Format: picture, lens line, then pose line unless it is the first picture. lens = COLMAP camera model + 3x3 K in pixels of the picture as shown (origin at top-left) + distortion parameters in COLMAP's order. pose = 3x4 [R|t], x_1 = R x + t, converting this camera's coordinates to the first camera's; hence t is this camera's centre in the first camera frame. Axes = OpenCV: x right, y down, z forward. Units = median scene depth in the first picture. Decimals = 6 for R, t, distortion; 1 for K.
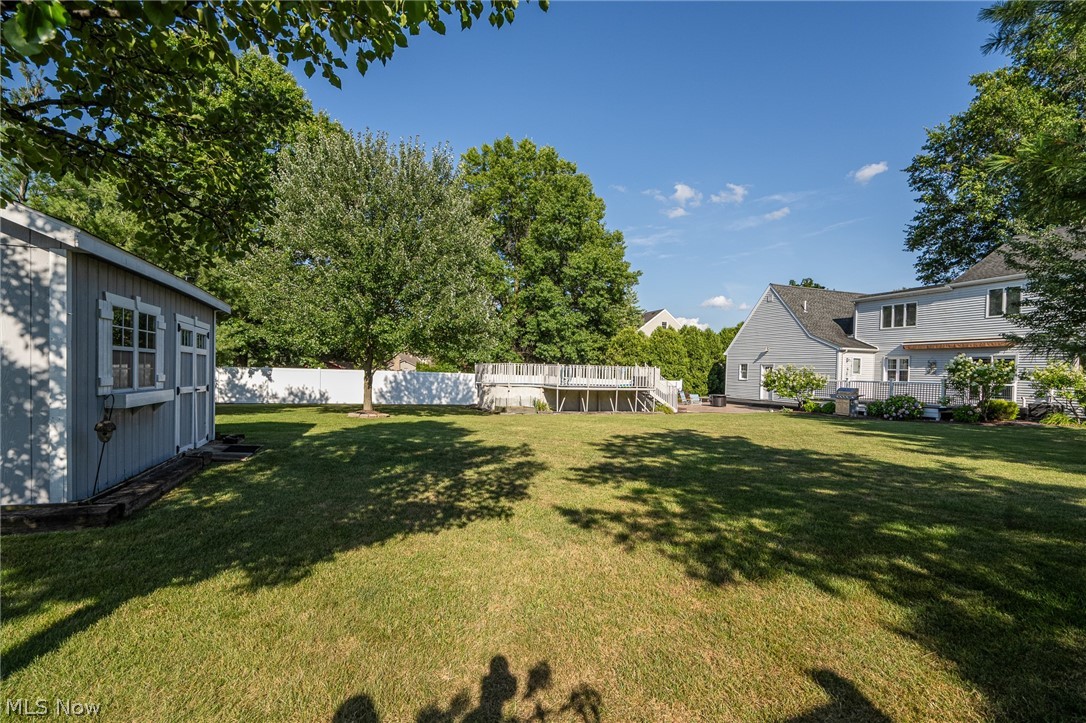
lens RADIAL K [[498.7, 0, 526.1], [0, 498.7, 360.0], [0, 0, 1]] dist [0.001650, 0.000639]
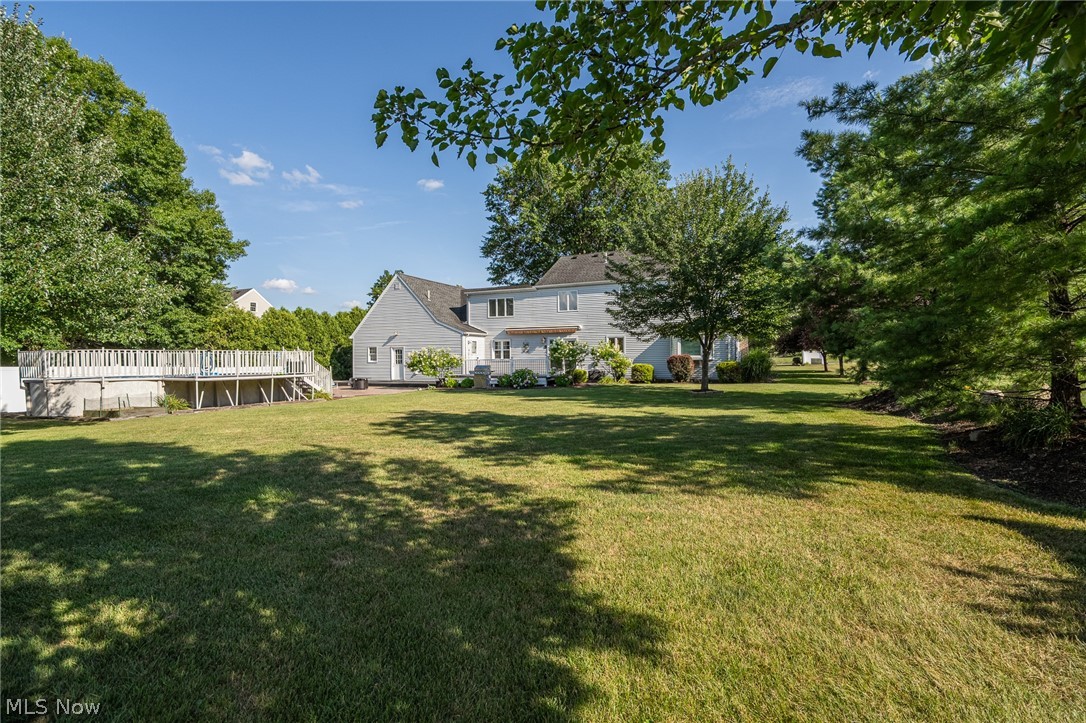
lens RADIAL K [[498.7, 0, 527.2], [0, 498.7, 347.7], [0, 0, 1]] dist [0.001650, 0.000639]
pose [[0.693546, -0.011989, 0.720313, -0.123508], [0.006782, 0.999926, 0.010113, 0.001261], [-0.720380, -0.002128, 0.693576, 0.065753]]
